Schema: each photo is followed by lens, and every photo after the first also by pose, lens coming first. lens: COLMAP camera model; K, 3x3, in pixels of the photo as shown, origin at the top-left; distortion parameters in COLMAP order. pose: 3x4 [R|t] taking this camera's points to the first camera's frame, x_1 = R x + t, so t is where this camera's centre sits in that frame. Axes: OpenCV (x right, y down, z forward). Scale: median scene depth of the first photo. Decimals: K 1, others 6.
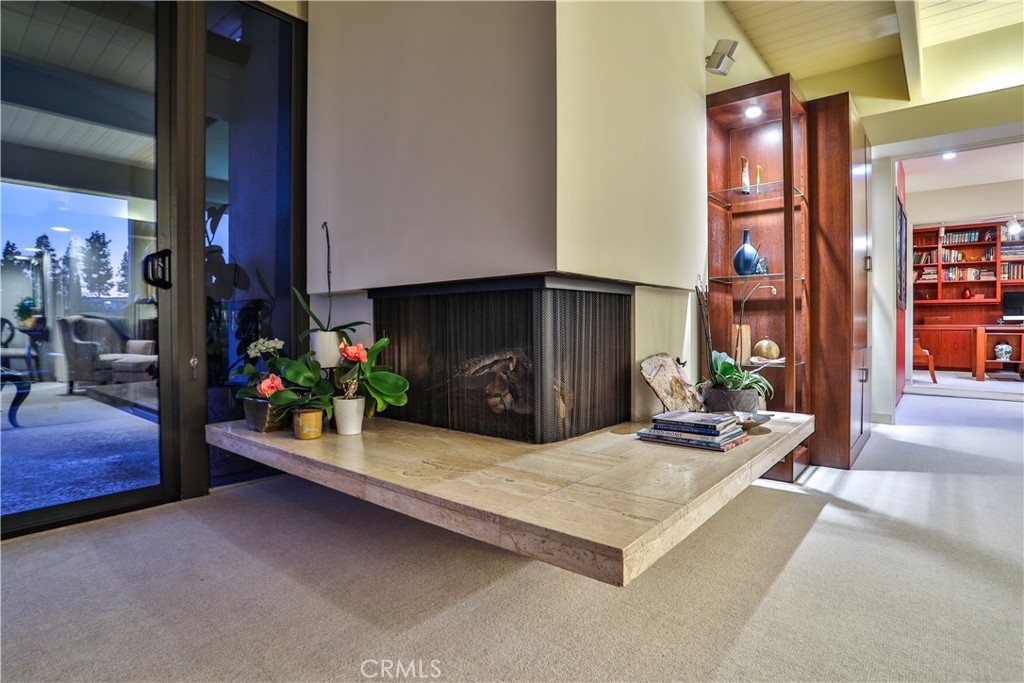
lens RADIAL K [[525.1, 0, 514.2], [0, 525.1, 337.1], [0, 0, 1]] dist [-0.038274, 0.015670]
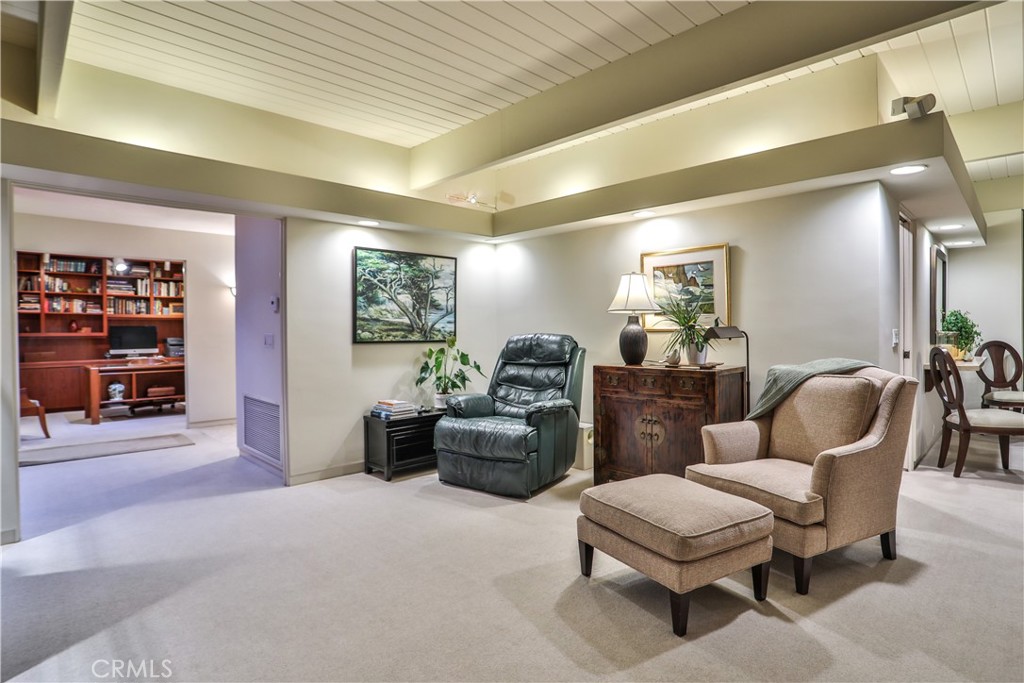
lens RADIAL K [[525.1, 0, 514.6], [0, 525.1, 335.8], [0, 0, 1]] dist [-0.038274, 0.015670]
pose [[0.107480, -0.017946, 0.994045, 0.047430], [0.022672, 0.999621, 0.015595, -0.066309], [-0.993949, 0.020861, 0.107846, 0.116747]]
